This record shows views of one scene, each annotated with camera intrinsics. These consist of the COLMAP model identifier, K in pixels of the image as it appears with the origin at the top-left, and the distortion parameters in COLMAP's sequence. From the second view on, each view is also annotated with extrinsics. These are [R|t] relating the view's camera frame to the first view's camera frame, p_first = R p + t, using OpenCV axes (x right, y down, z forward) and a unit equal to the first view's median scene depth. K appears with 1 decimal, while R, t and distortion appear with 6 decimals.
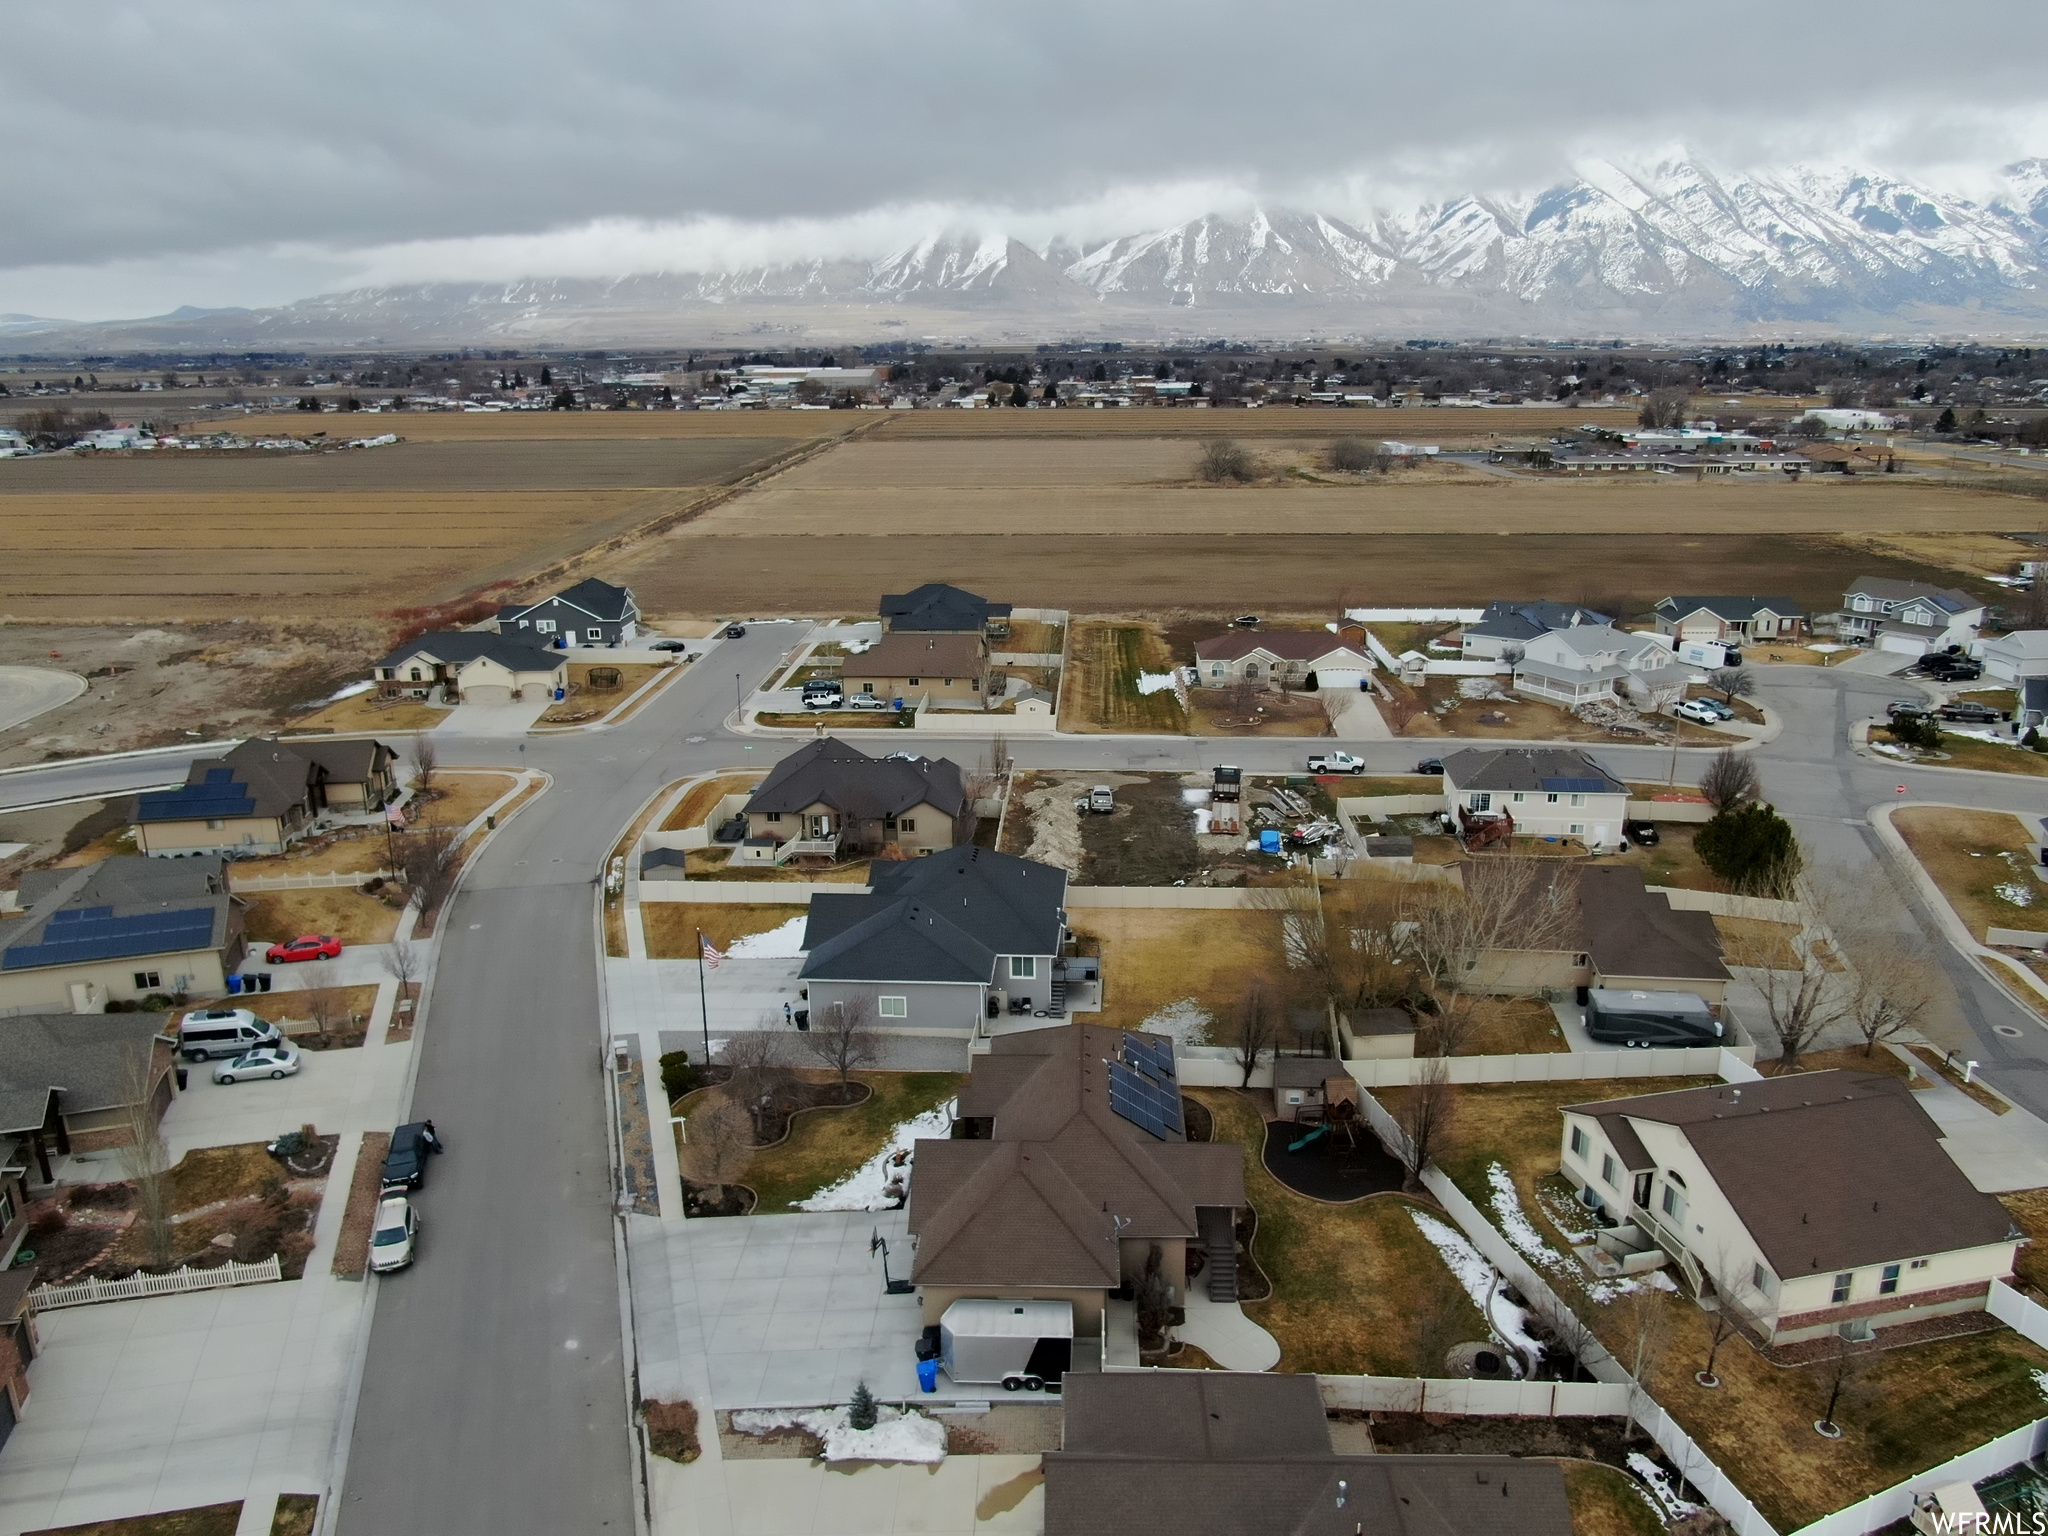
lens RADIAL K [[1453.3, 0, 1027.3], [0, 1453.3, 768.7], [0, 0, 1]] dist [-0.021584, 0.006240]
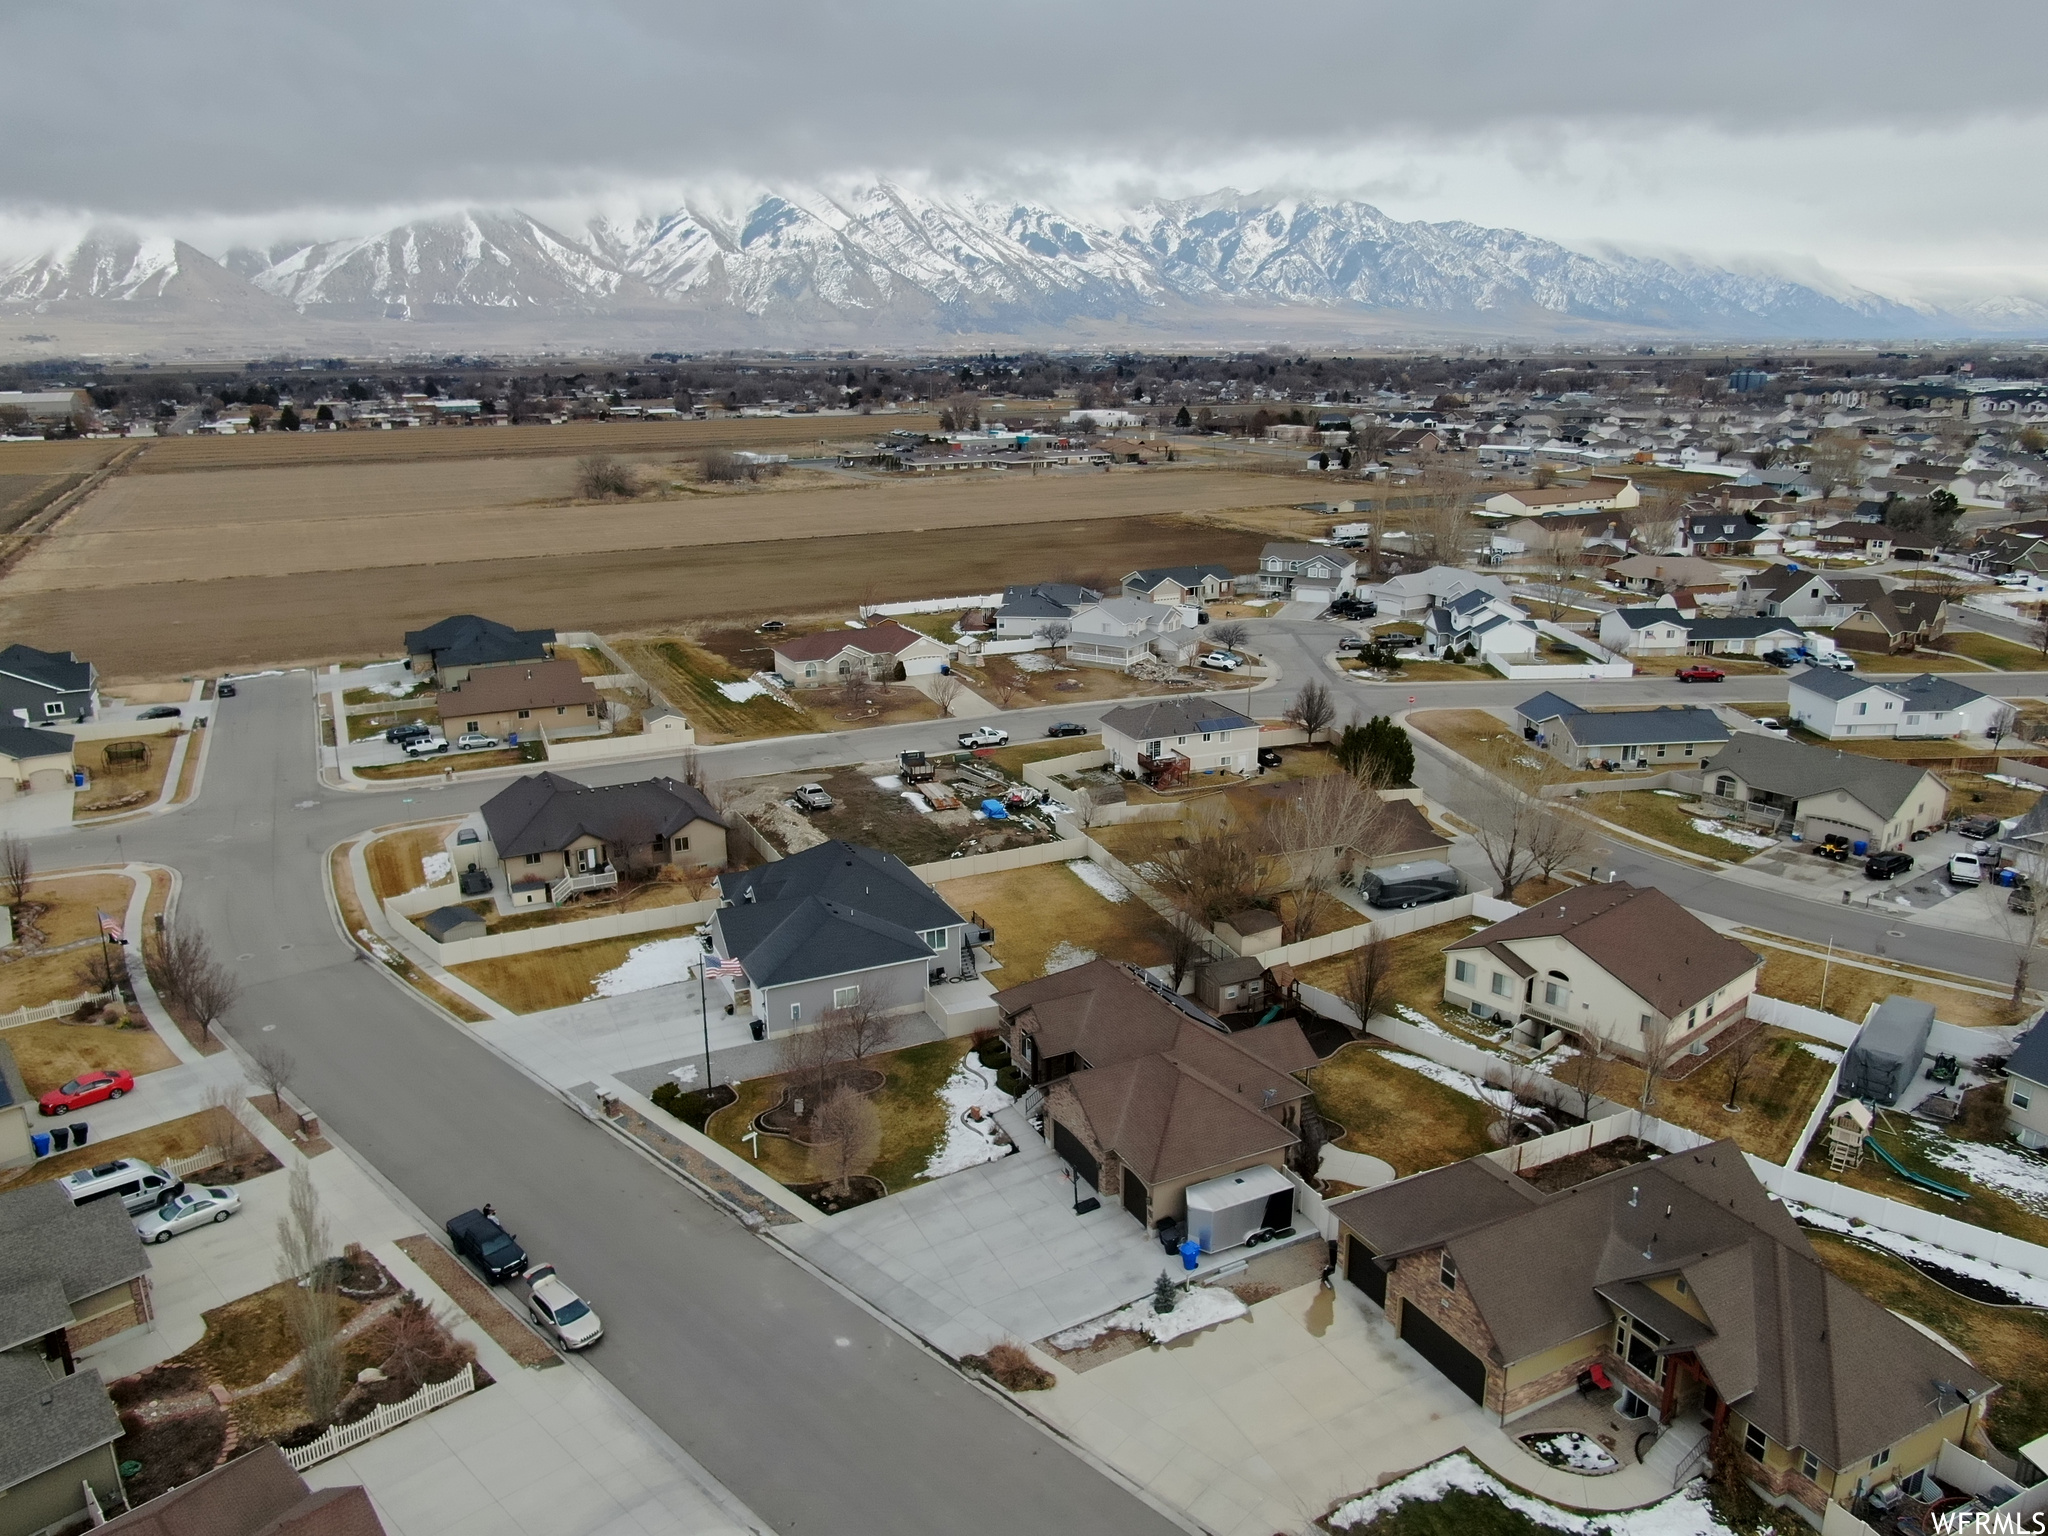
lens RADIAL K [[1453.3, 0, 1022.3], [0, 1453.3, 769.0], [0, 0, 1]] dist [-0.021584, 0.006240]
pose [[0.880451, -0.133155, 0.455055, -0.232179], [0.136905, 0.990272, 0.024879, -0.003287], [-0.453941, 0.040395, 0.890116, 0.007721]]
